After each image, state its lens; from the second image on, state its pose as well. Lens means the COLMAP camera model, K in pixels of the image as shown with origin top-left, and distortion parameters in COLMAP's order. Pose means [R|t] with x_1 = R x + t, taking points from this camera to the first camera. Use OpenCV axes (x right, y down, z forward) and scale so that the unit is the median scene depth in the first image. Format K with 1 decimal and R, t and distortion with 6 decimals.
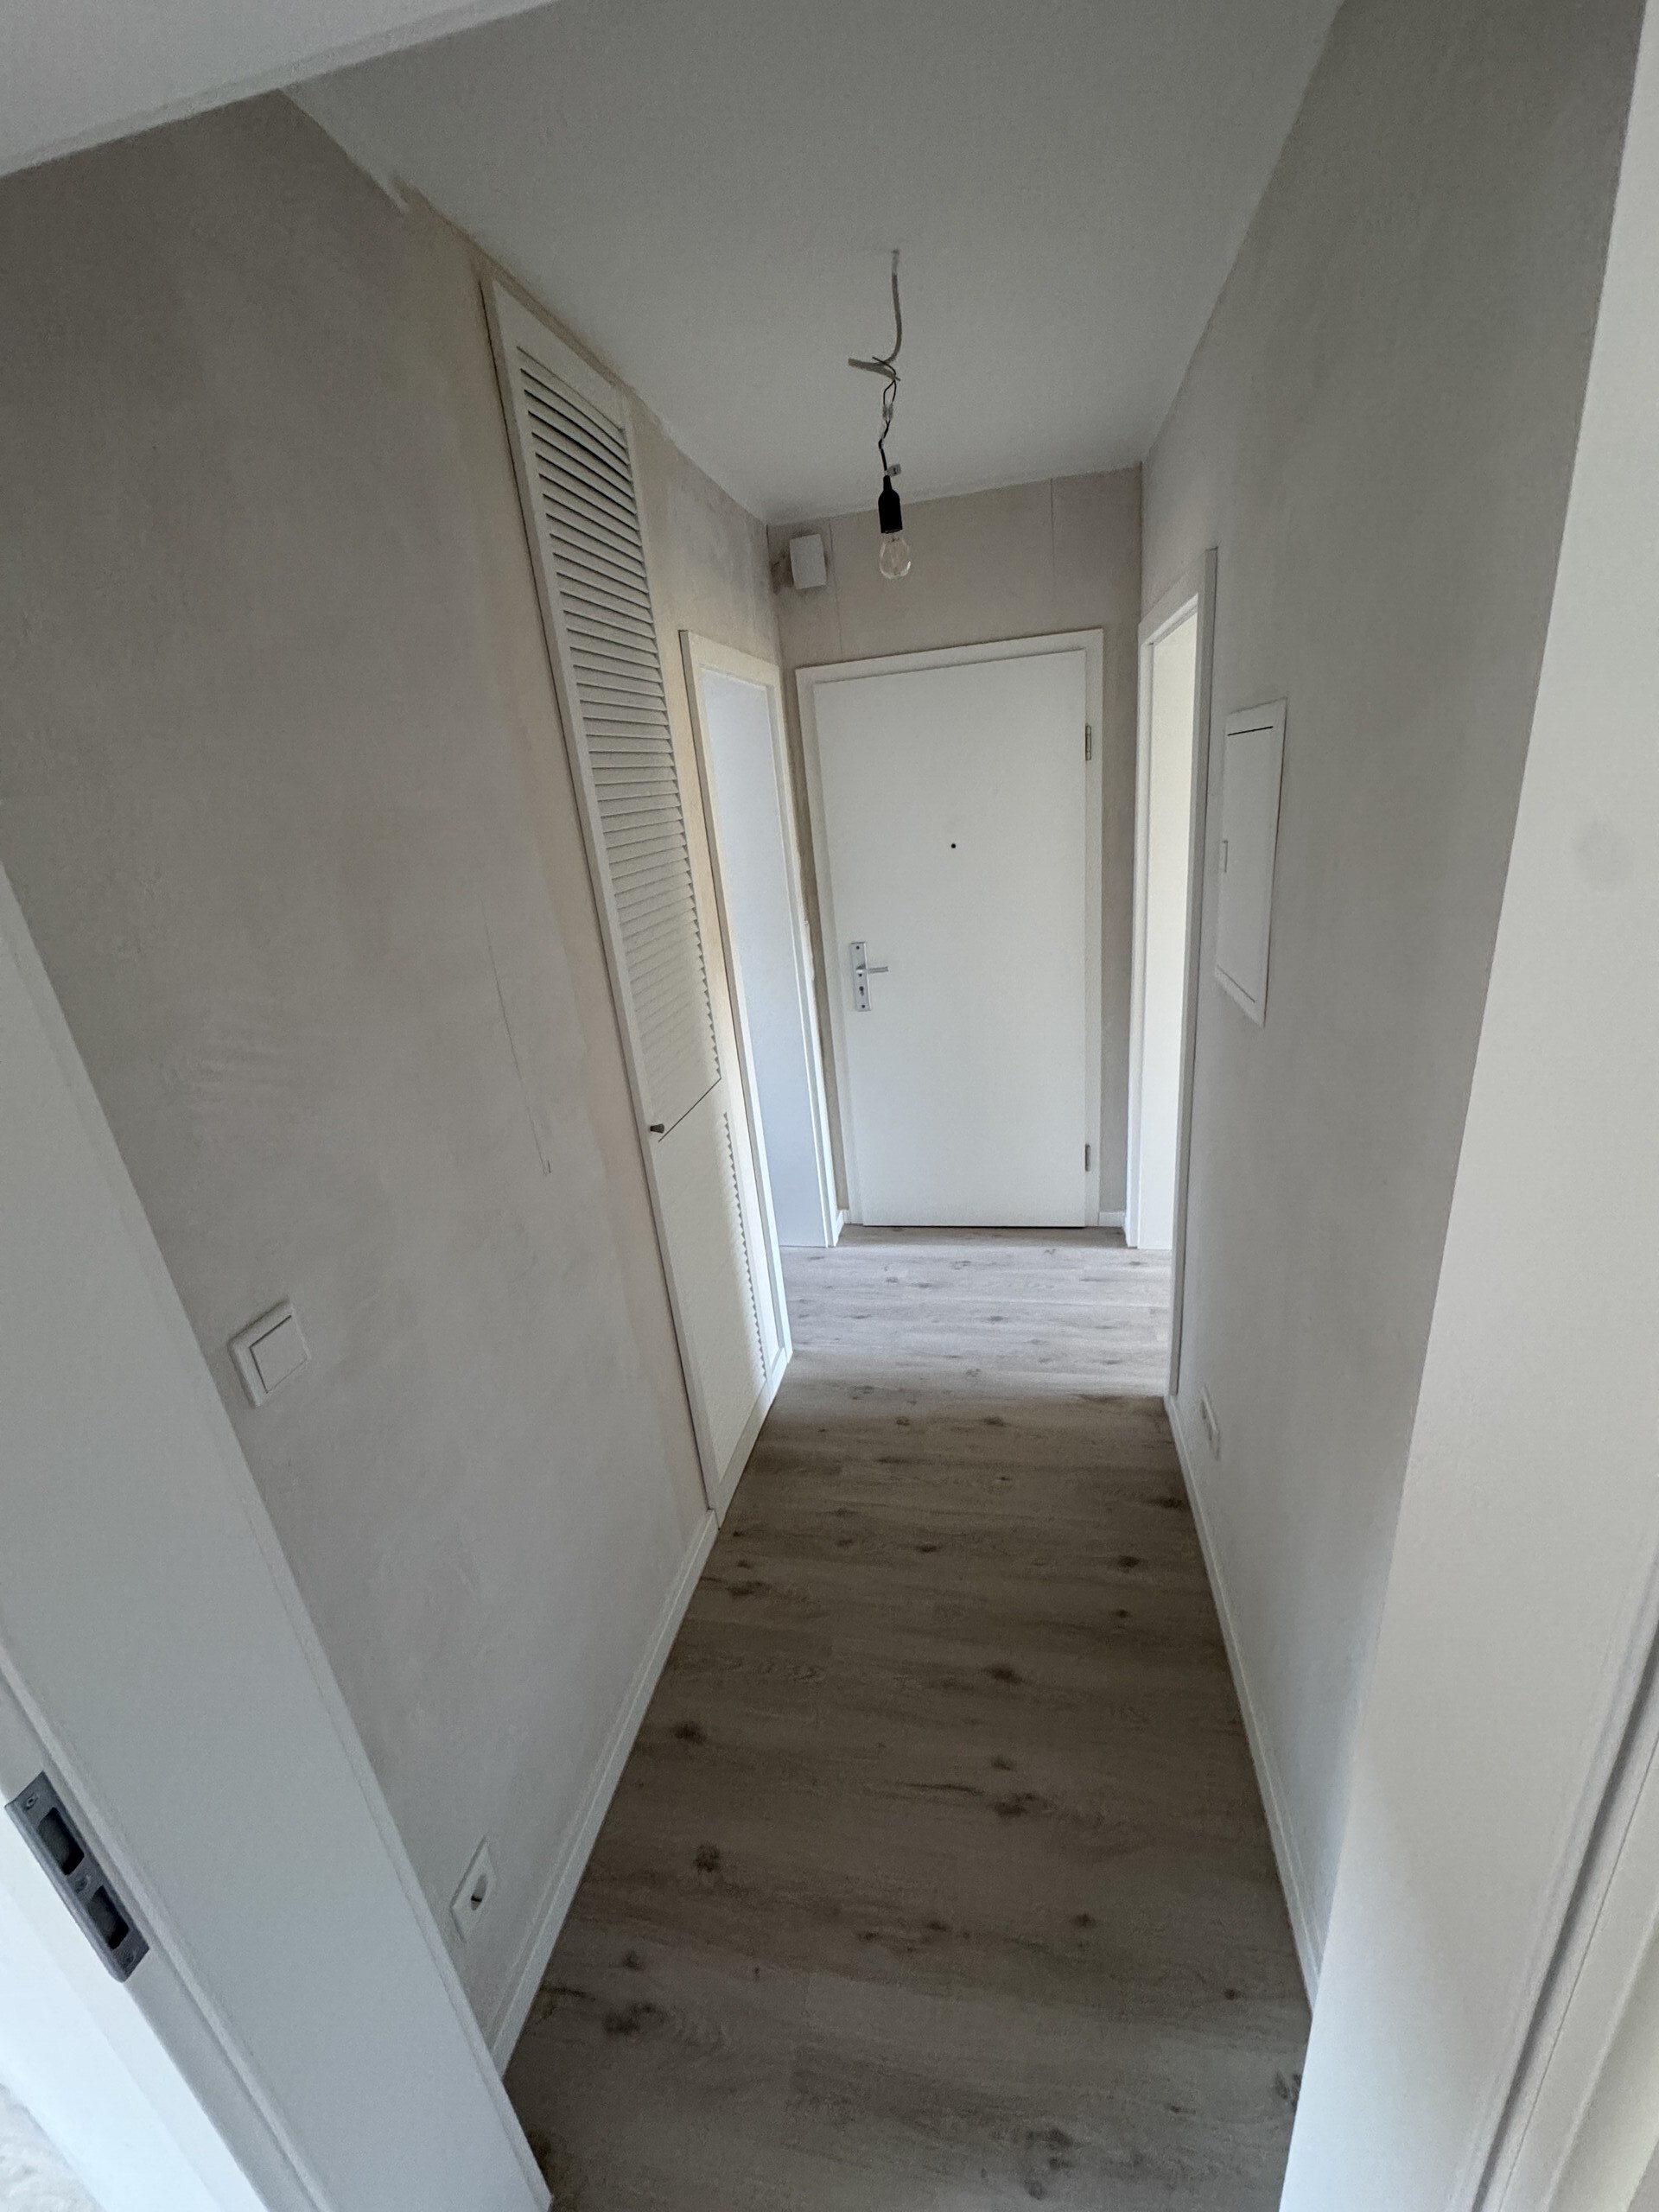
lens RADIAL K [[885.1, 0, 831.6], [0, 885.1, 1107.2], [0, 0, 1]] dist [0.000334, -0.000079]
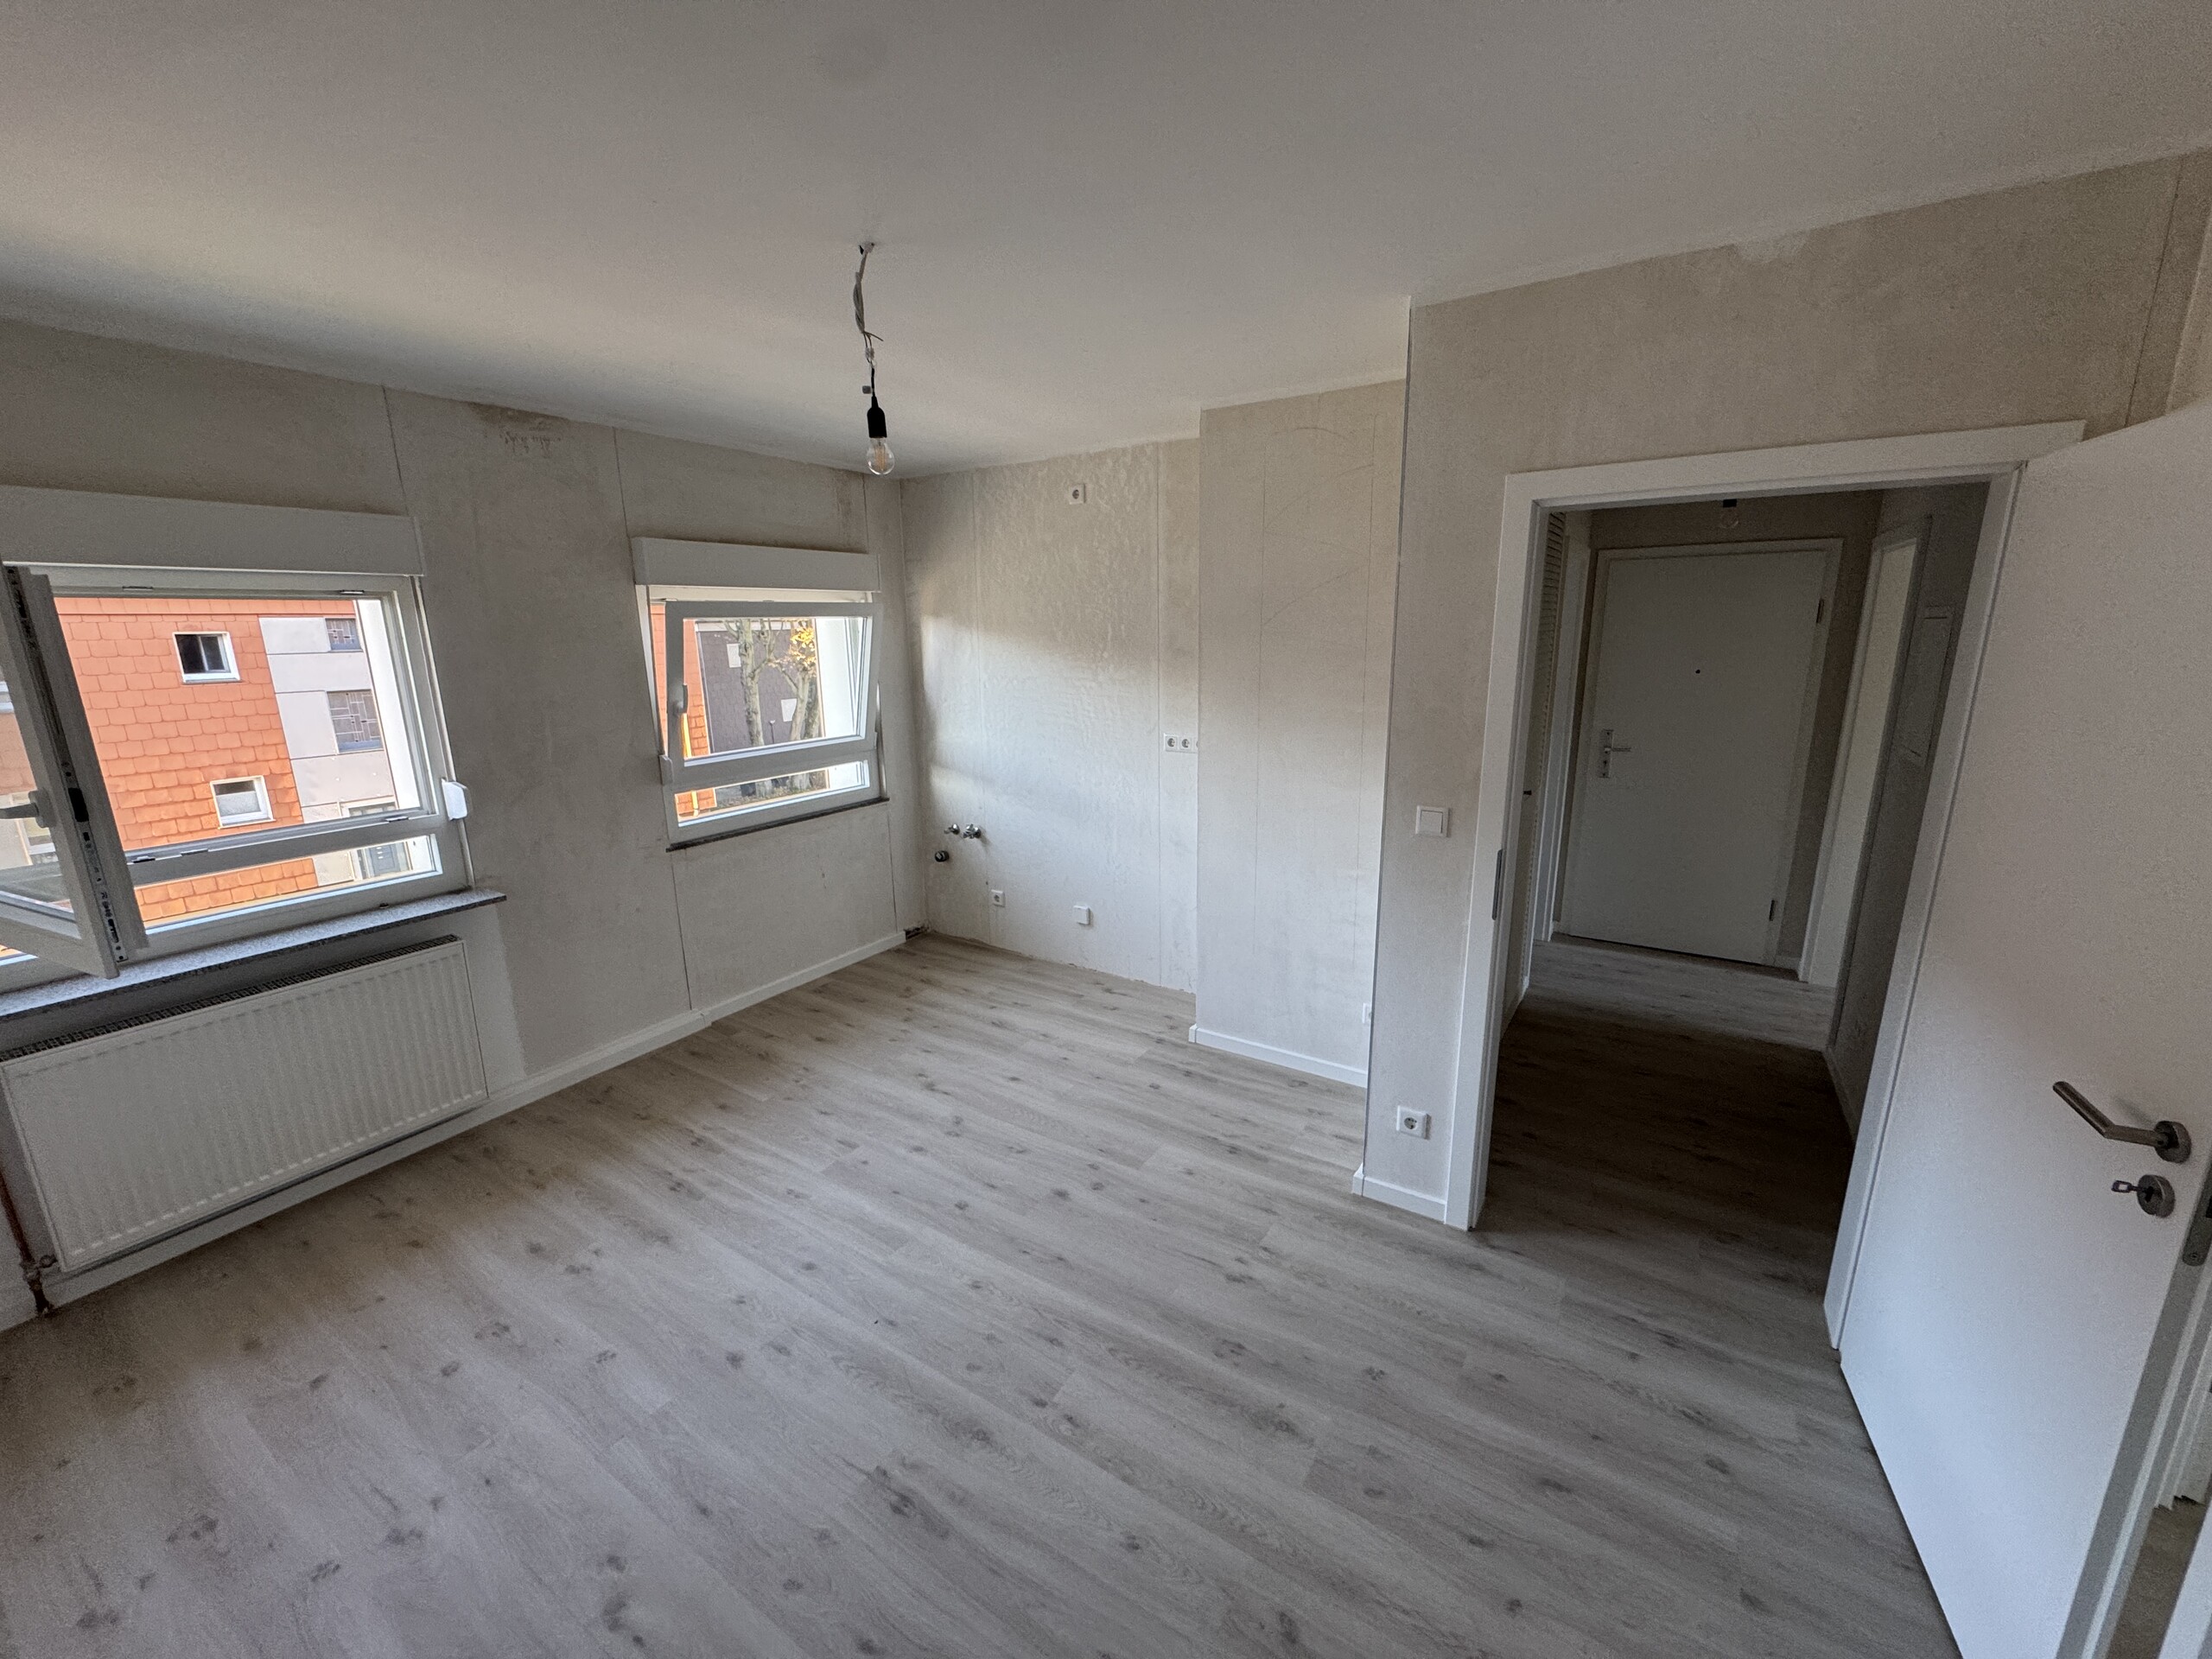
lens RADIAL K [[885.1, 0, 1108.0], [0, 885.1, 830.4], [0, 0, 1]] dist [0.000334, -0.000079]
pose [[0.928796, 0.164028, -0.332313, -0.225172], [-0.198593, 0.977388, -0.072624, 0.244507], [0.312886, 0.133448, 0.940369, -0.604582]]
